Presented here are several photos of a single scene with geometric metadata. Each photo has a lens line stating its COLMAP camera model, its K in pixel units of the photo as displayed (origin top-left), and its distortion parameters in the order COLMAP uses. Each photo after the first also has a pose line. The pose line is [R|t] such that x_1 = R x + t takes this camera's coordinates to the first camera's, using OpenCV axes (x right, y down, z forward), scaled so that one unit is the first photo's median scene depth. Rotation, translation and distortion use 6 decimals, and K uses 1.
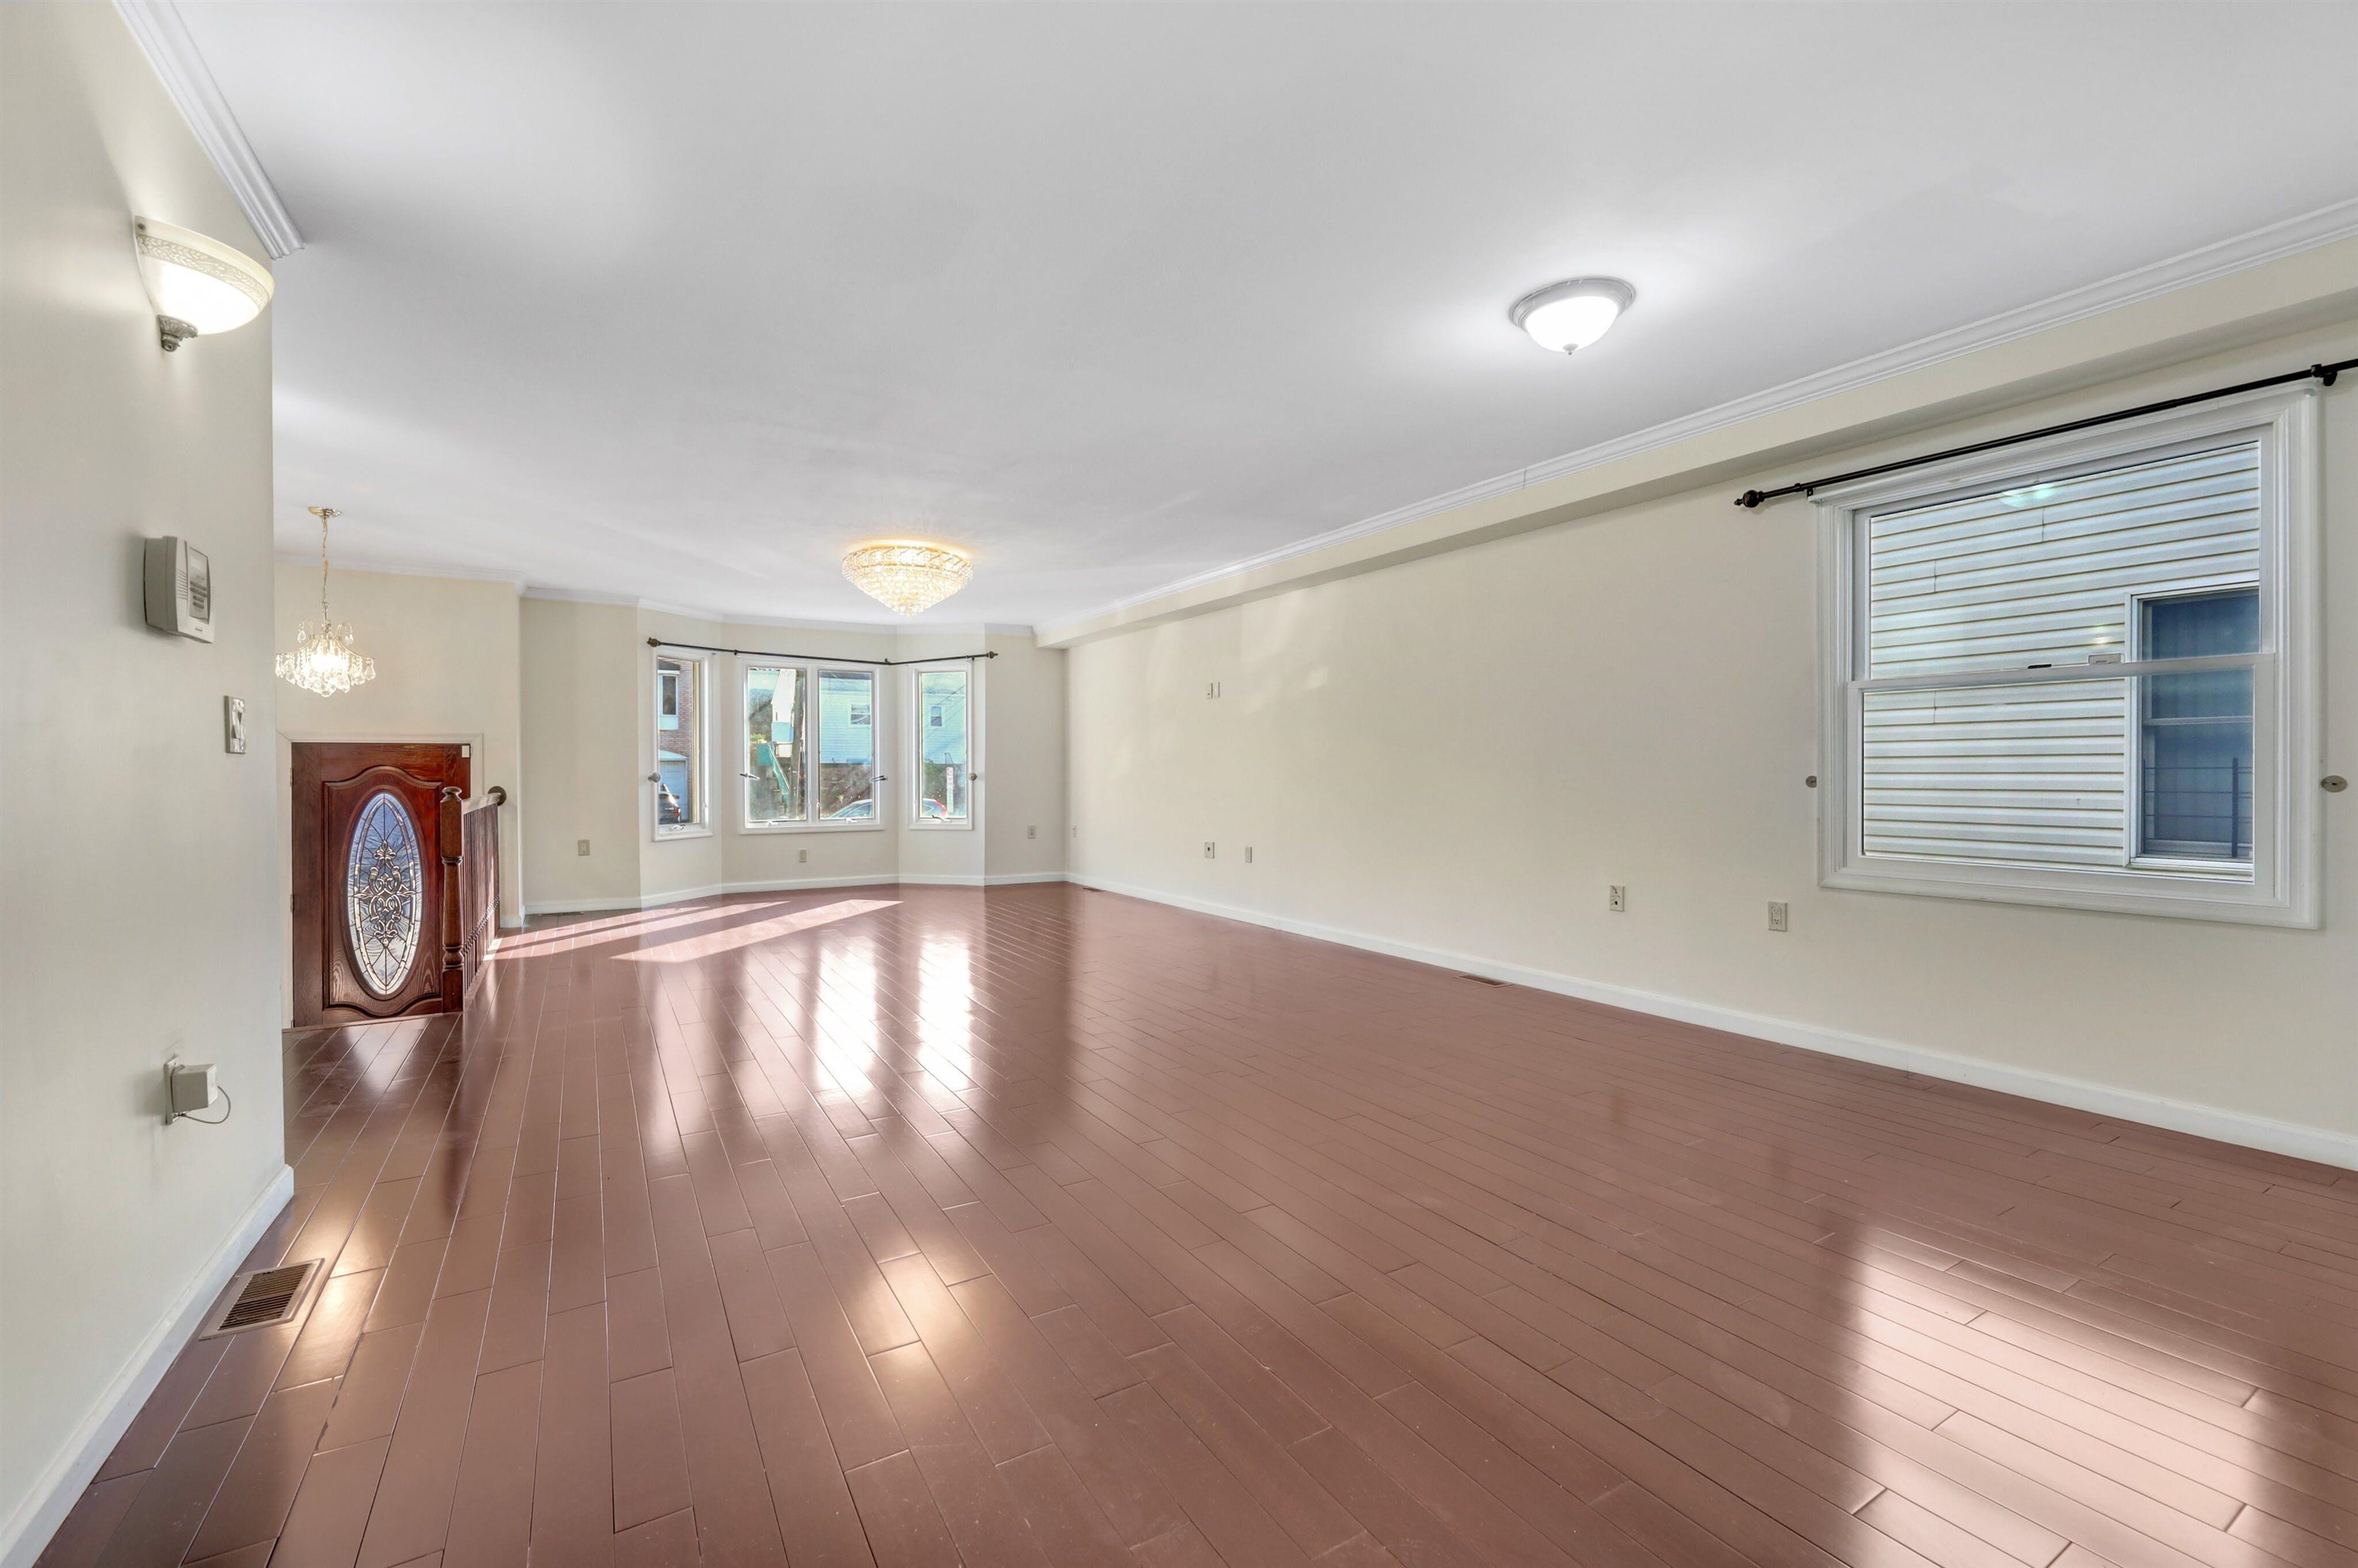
lens RADIAL K [[990.2, 0, 1186.8], [0, 990.2, 772.0], [0, 0, 1]] dist [-0.001325, -0.000124]
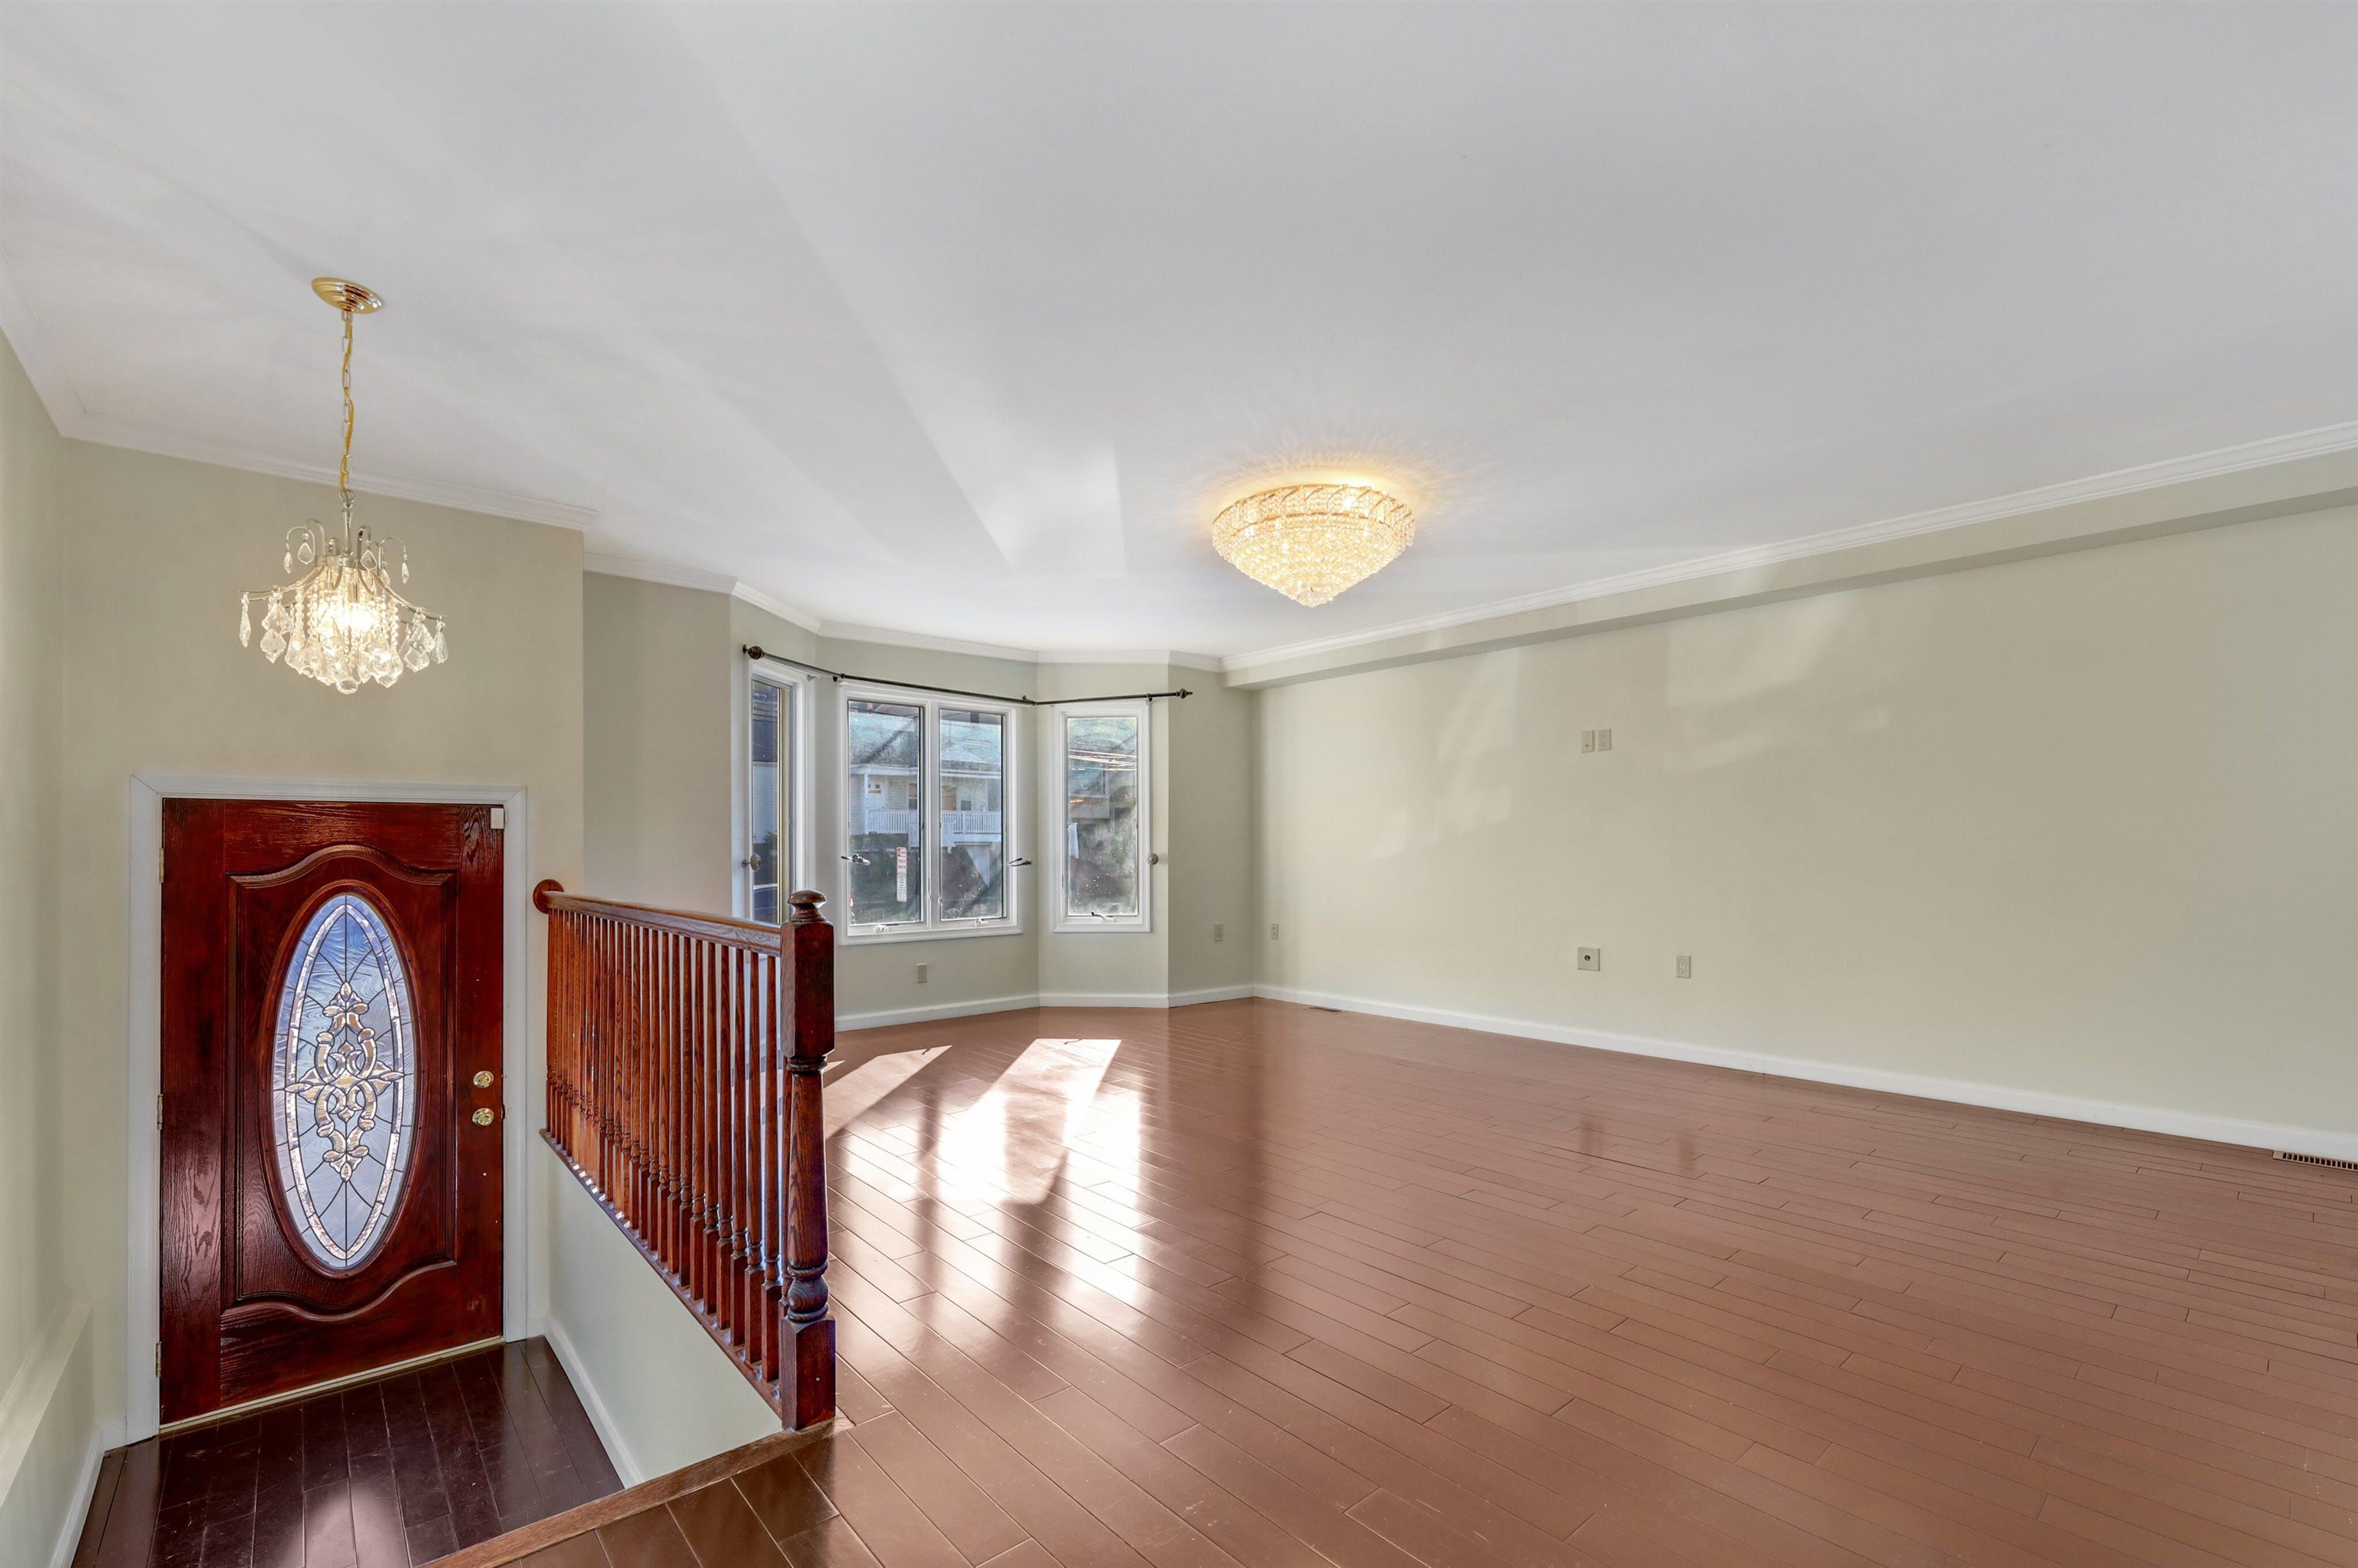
lens RADIAL K [[990.2, 0, 1180.1], [0, 990.2, 836.5], [0, 0, 1]] dist [-0.001325, -0.000124]
pose [[0.982983, 0.000968, 0.183694, -0.334782], [0.001914, 0.999878, -0.015510, -0.000702], [-0.183687, 0.015598, 0.982861, 0.278403]]
